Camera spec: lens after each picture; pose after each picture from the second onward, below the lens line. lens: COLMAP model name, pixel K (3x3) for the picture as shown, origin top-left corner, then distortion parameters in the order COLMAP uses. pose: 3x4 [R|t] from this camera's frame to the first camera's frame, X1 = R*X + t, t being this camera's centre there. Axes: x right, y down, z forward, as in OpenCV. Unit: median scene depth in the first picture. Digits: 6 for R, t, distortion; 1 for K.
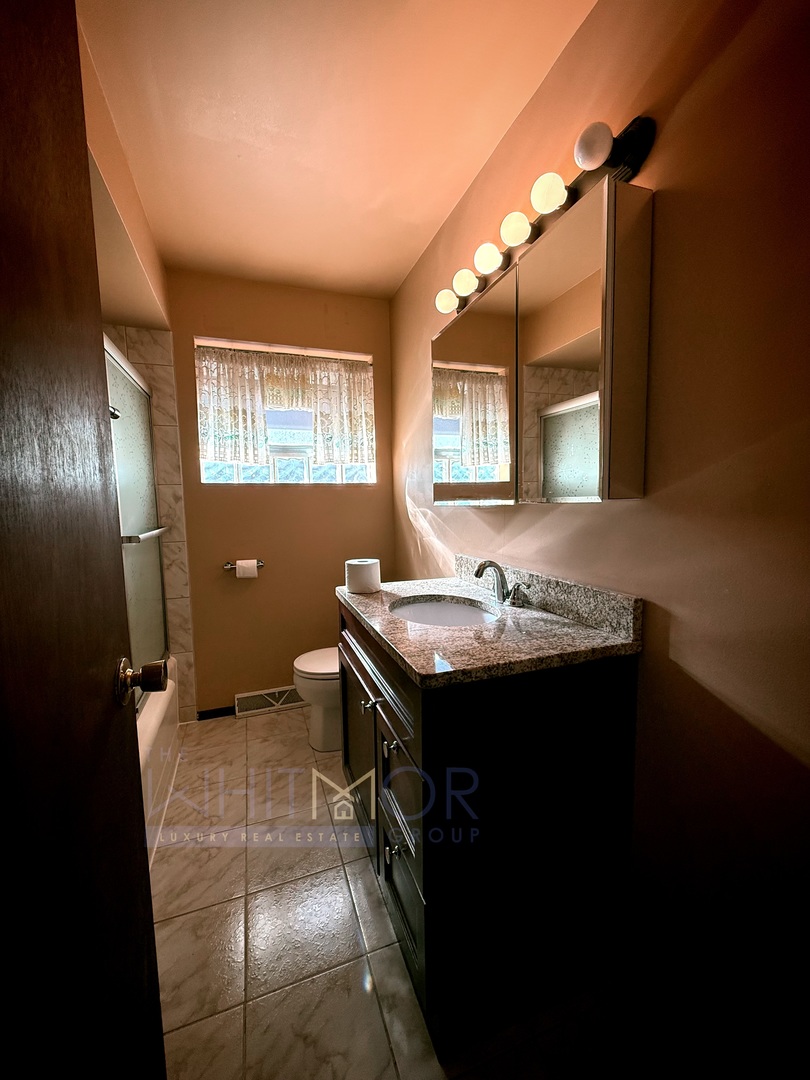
lens RADIAL K [[427.4, 0, 401.7], [0, 427.4, 544.9], [0, 0, 1]] dist [-0.002177, -0.000077]
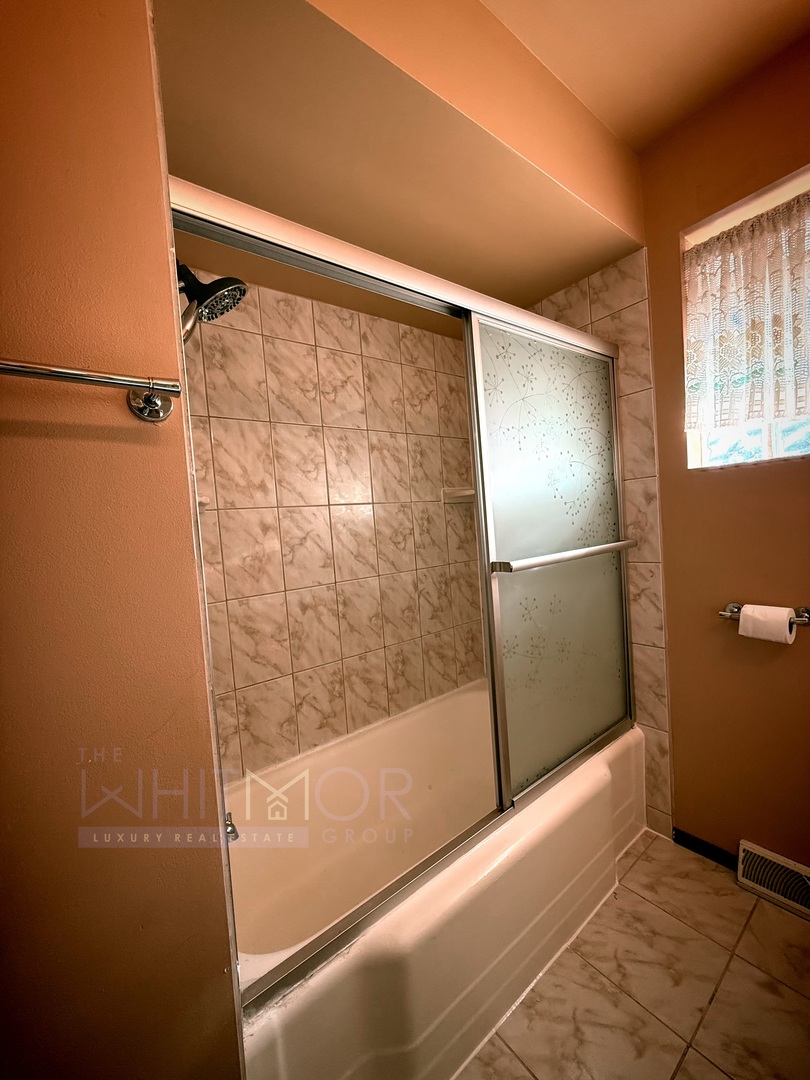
lens RADIAL K [[427.4, 0, 401.7], [0, 427.4, 544.9], [0, 0, 1]] dist [-0.002177, -0.000077]
pose [[0.308063, 0.033944, -0.950760, -0.007868], [-0.023444, 0.999331, 0.028081, -0.043993], [0.951077, 0.013639, 0.308652, 0.420326]]
